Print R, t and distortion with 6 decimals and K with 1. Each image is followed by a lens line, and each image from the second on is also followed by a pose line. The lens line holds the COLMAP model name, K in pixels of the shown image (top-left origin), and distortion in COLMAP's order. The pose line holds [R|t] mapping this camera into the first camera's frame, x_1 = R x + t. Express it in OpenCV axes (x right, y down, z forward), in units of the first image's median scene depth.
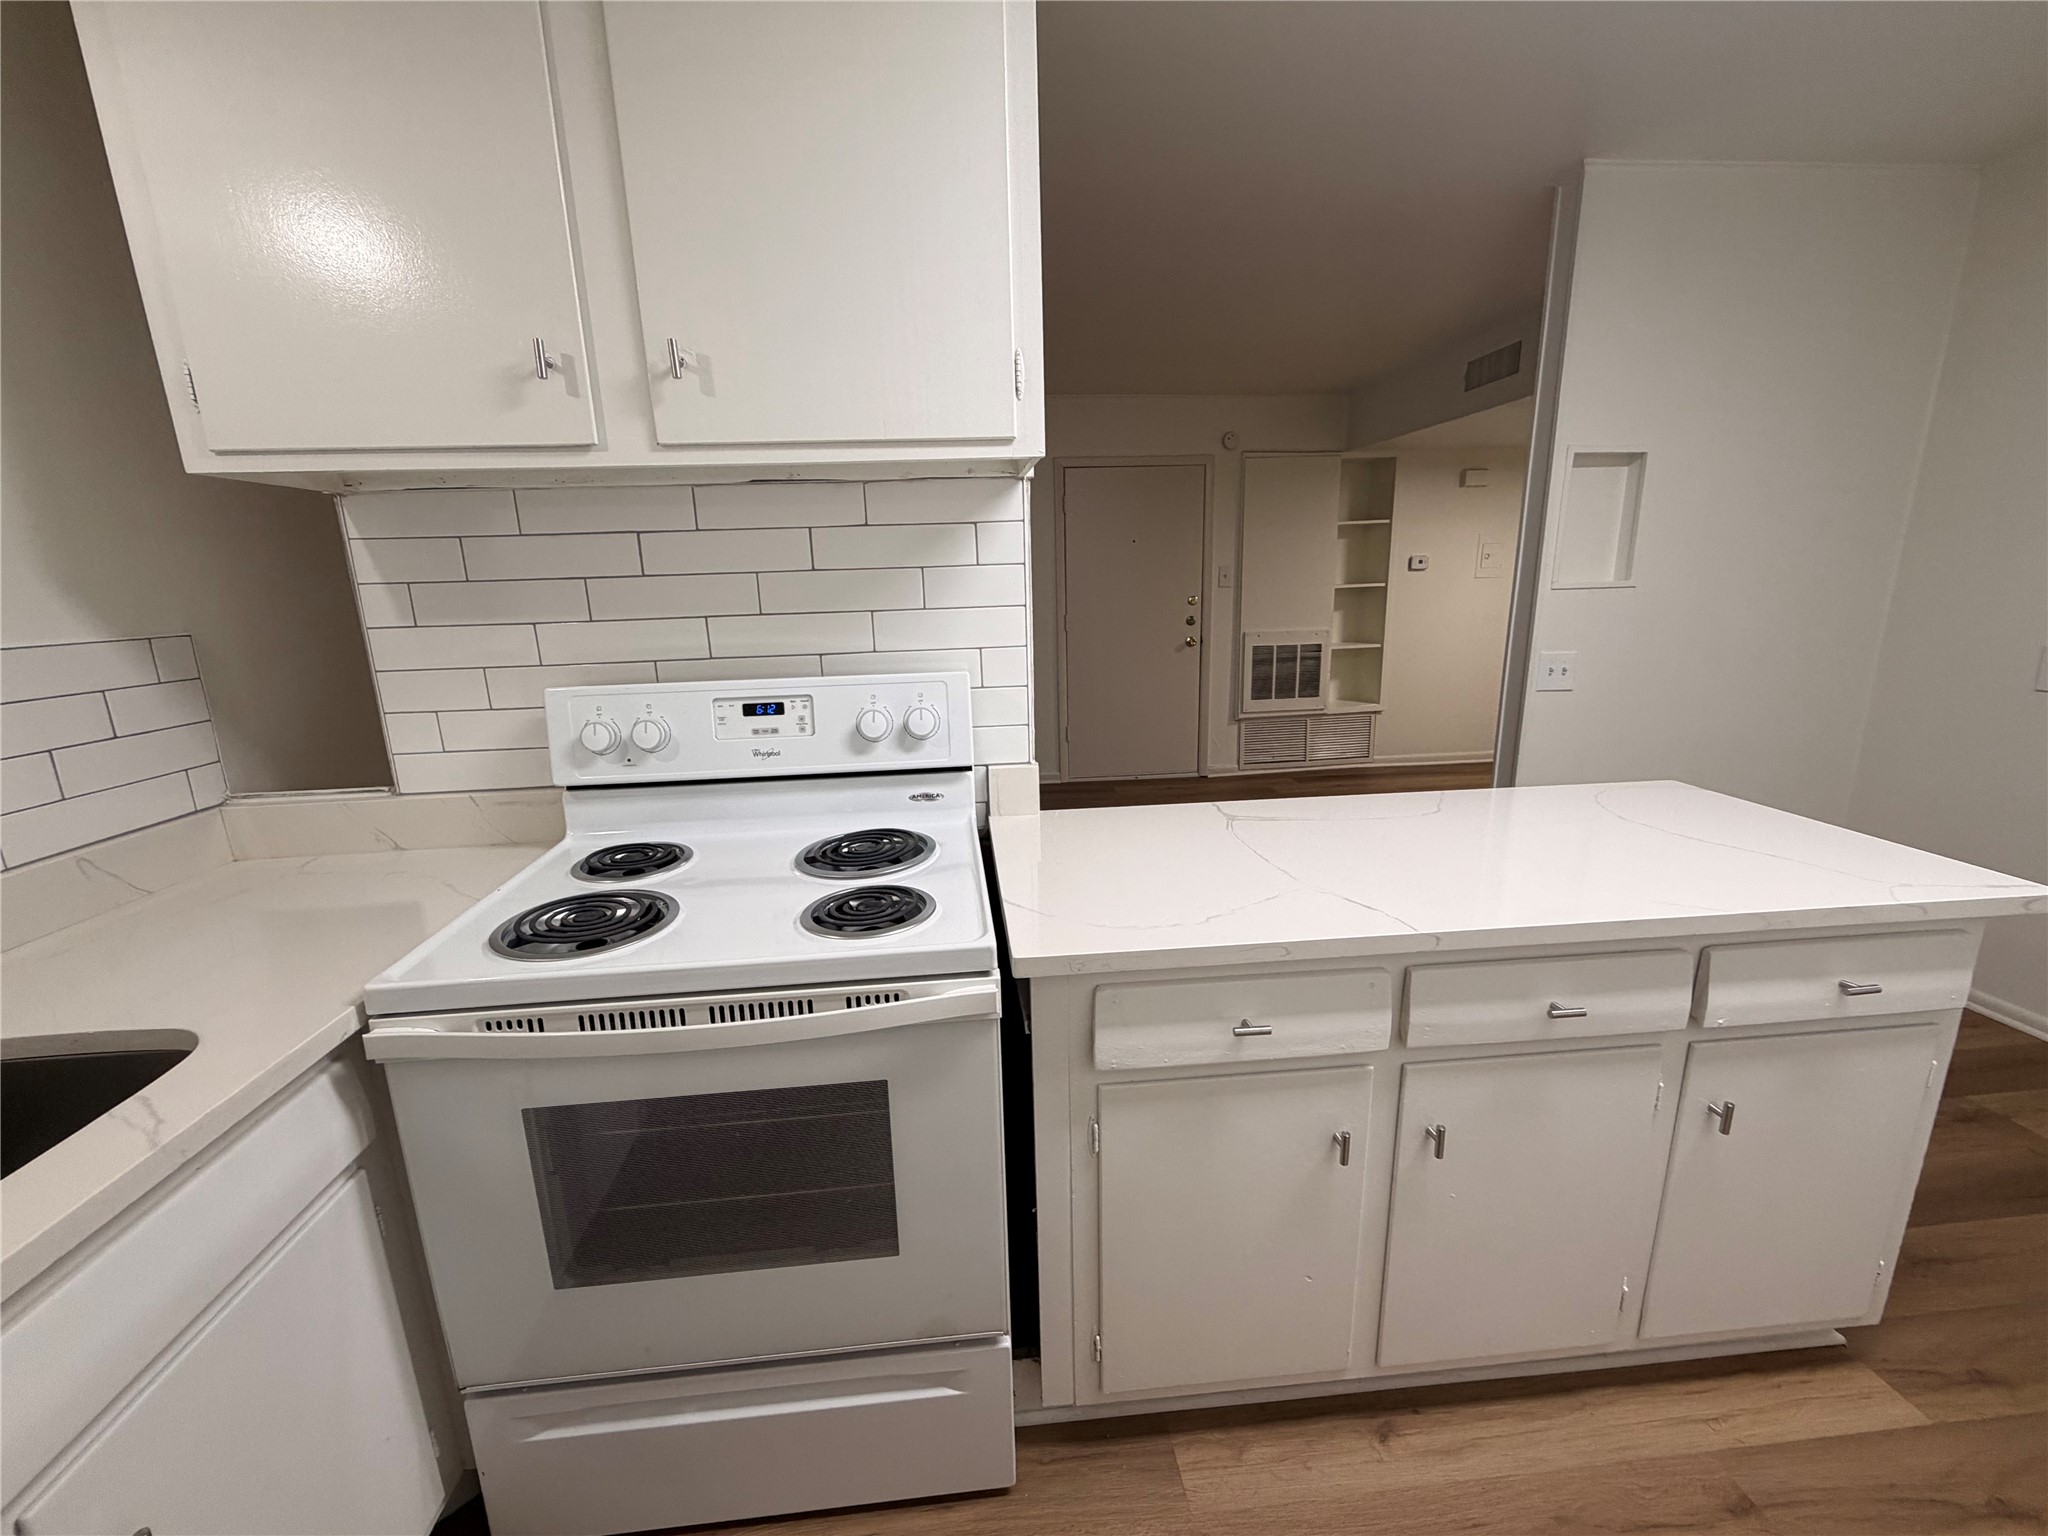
lens RADIAL K [[818.0, 0, 1017.4], [0, 818.0, 770.1], [0, 0, 1]] dist [0.001434, 0.000176]
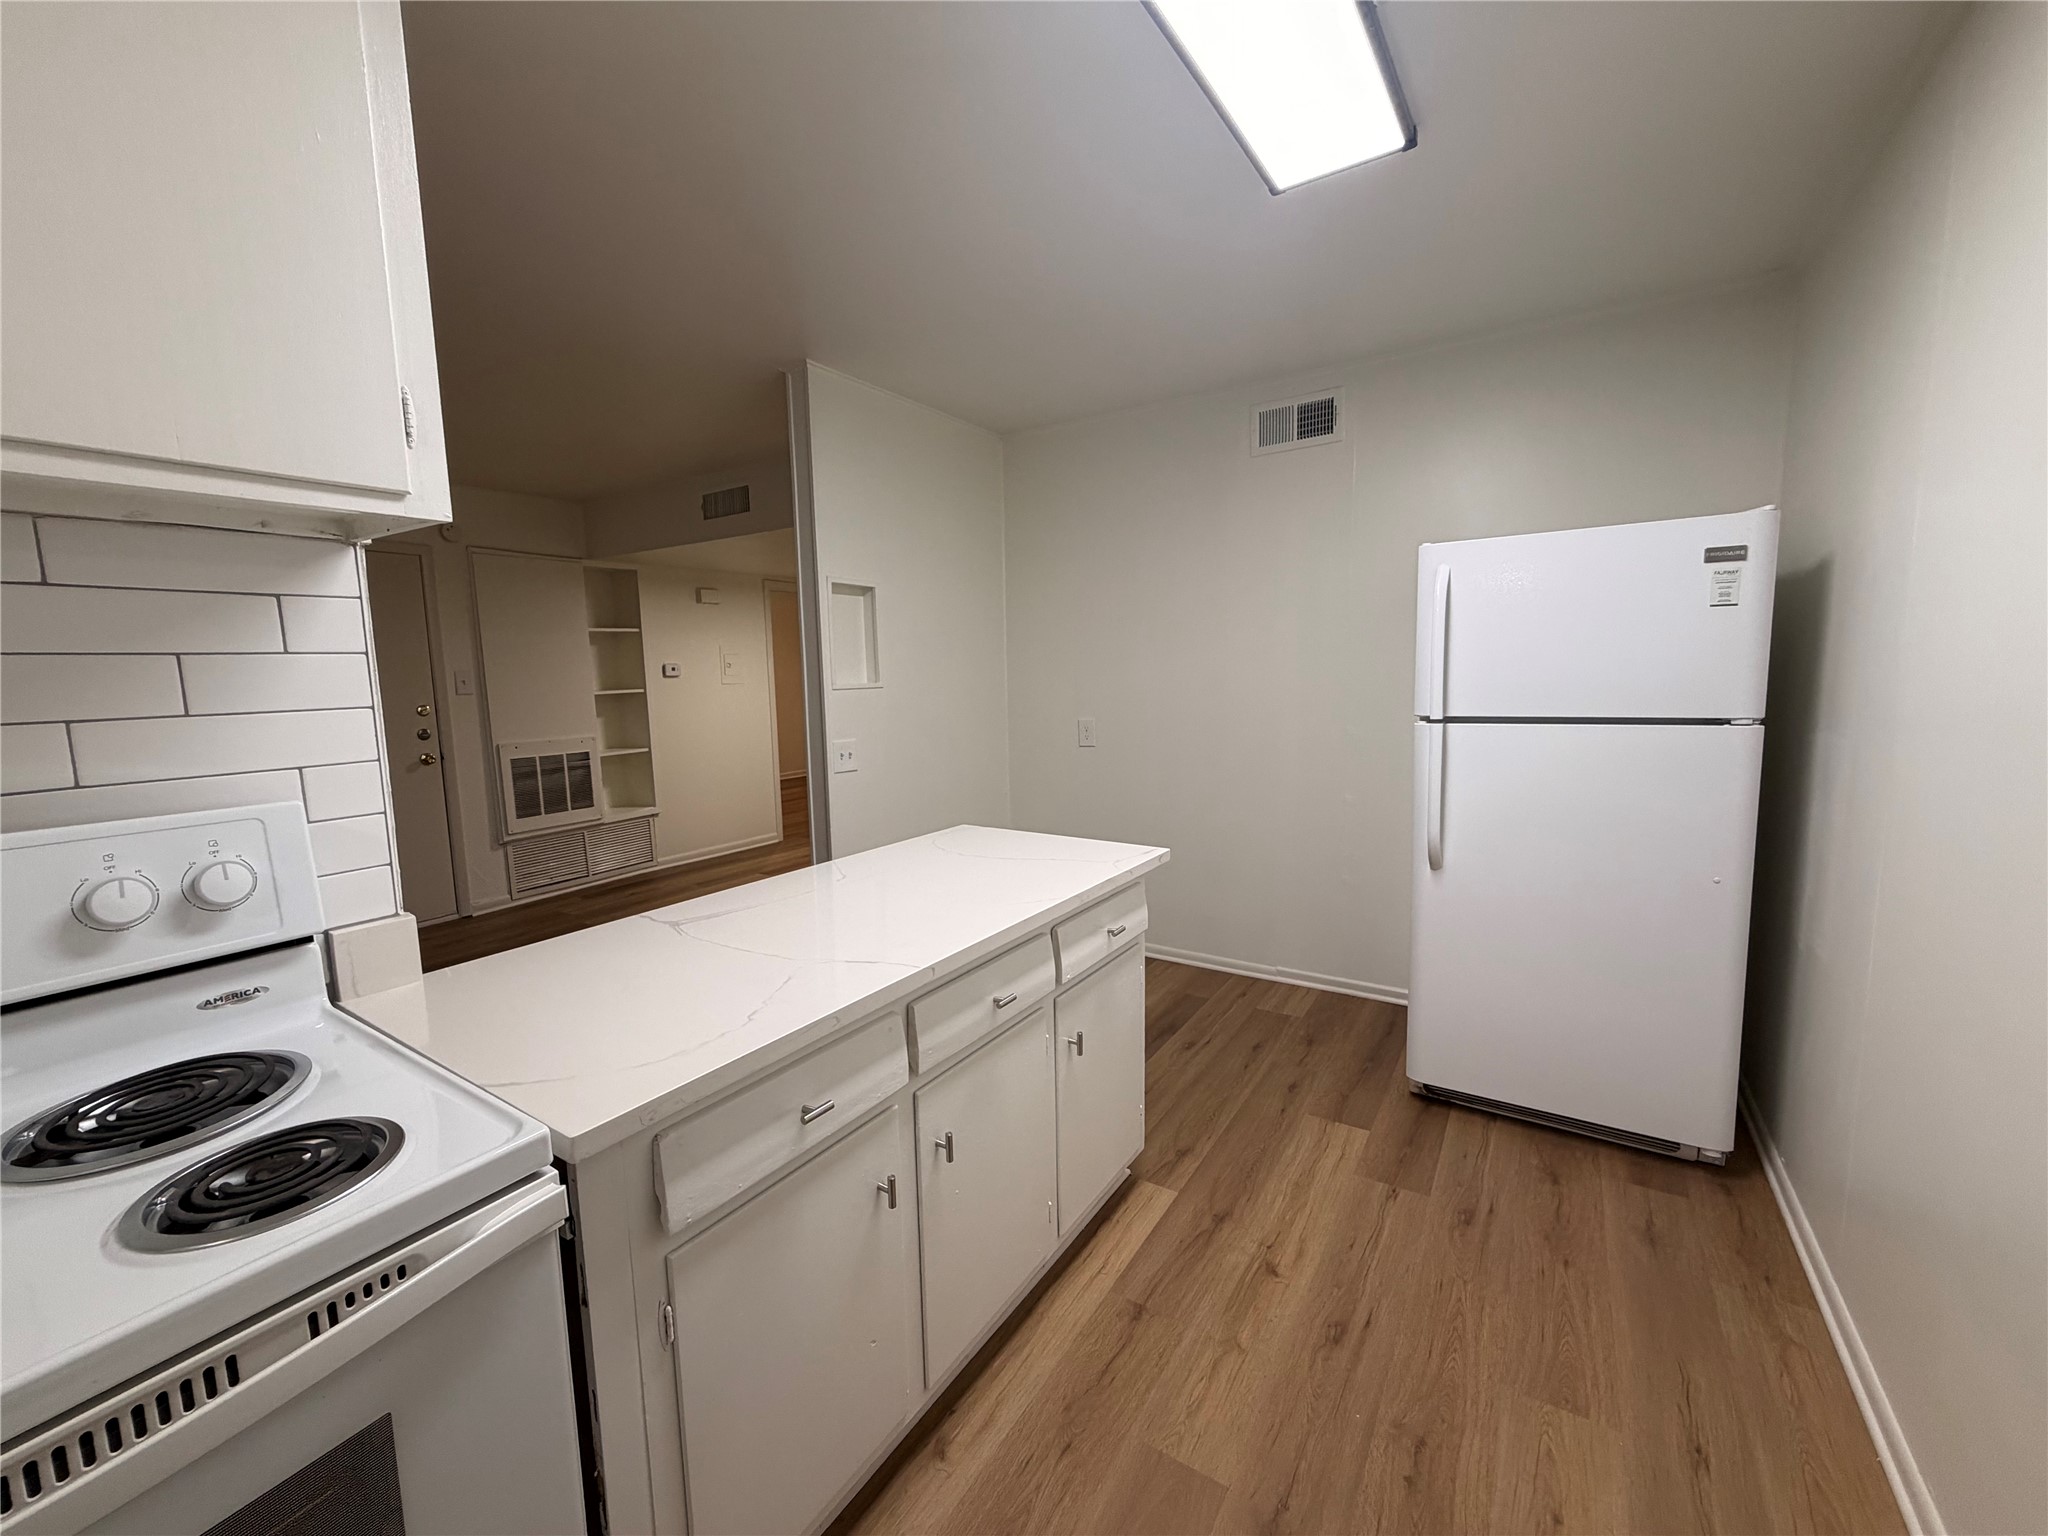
lens RADIAL K [[818.0, 0, 1015.1], [0, 818.0, 769.7], [0, 0, 1]] dist [0.001434, 0.000176]
pose [[0.623864, -0.082234, 0.777195, -0.235540], [0.183484, 0.982065, -0.043373, -0.002995], [-0.759689, 0.169662, 0.627764, 0.093024]]
